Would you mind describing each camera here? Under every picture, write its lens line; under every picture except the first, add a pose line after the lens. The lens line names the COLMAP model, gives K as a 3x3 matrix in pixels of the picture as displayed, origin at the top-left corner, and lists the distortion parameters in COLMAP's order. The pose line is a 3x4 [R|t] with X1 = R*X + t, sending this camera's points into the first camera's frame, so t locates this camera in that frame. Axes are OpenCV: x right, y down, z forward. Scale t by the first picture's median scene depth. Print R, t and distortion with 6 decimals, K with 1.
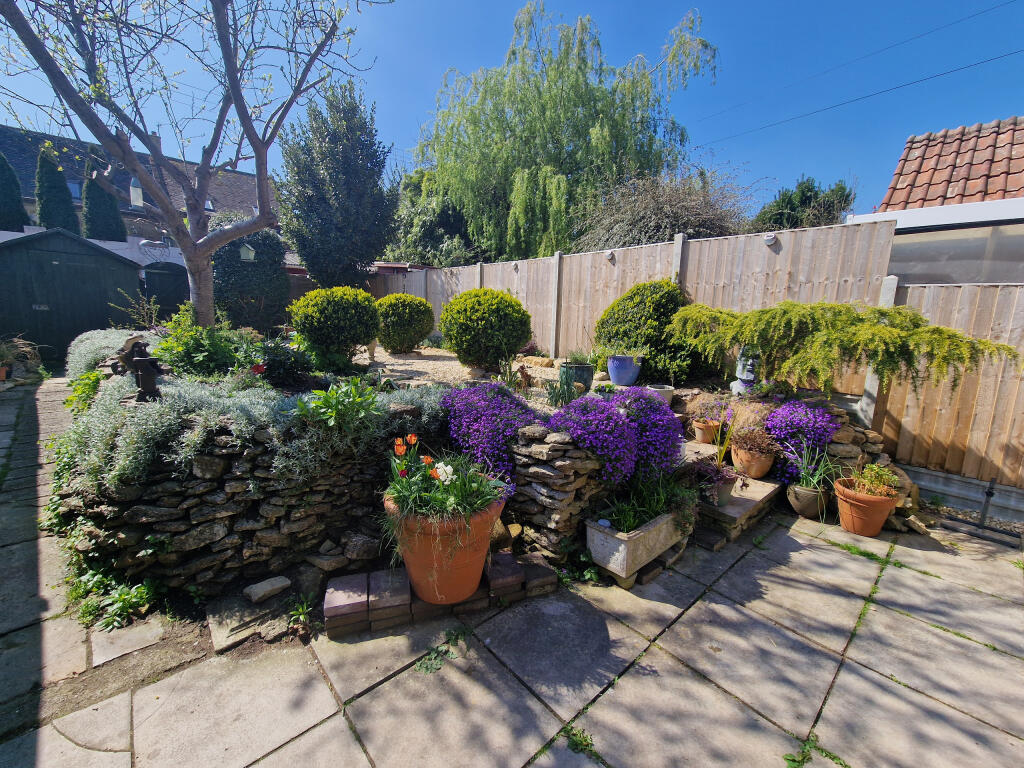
lens RADIAL K [[420.4, 0, 500.4], [0, 420.4, 380.9], [0, 0, 1]] dist [0.000219, -0.000314]
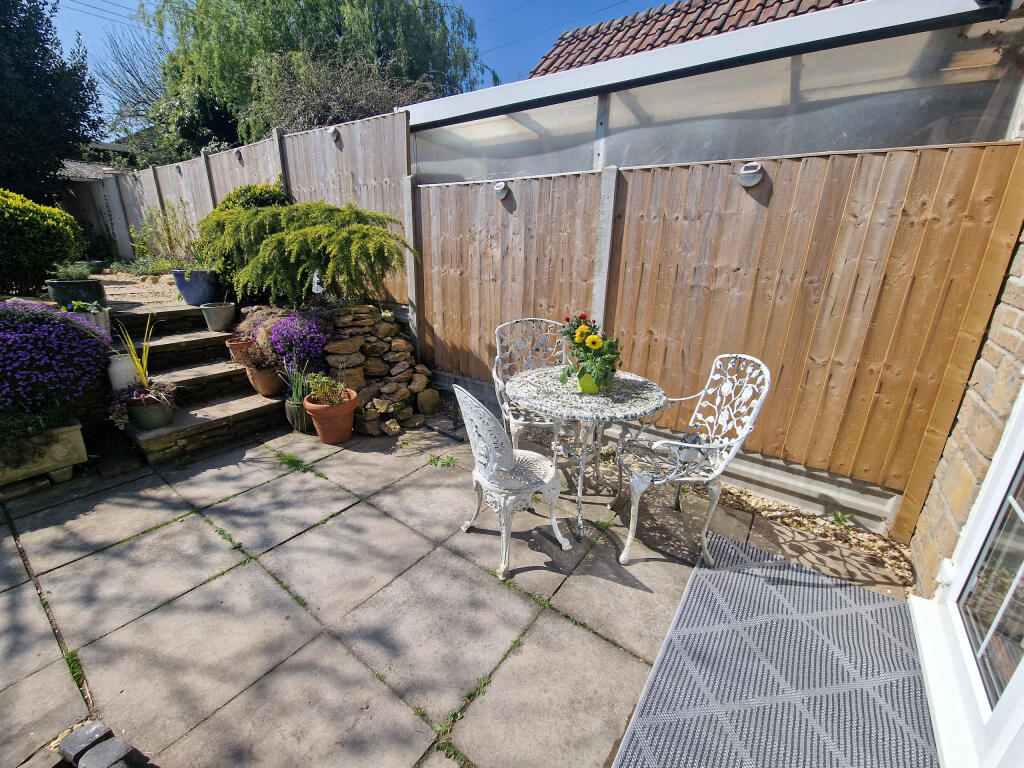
lens RADIAL K [[420.4, 0, 500.4], [0, 420.4, 380.9], [0, 0, 1]] dist [0.000219, -0.000314]
pose [[0.976835, -0.068526, 0.202725, 1.110905], [0.034679, 0.985511, 0.166026, 0.070356], [-0.211165, -0.155149, 0.965058, -0.035551]]
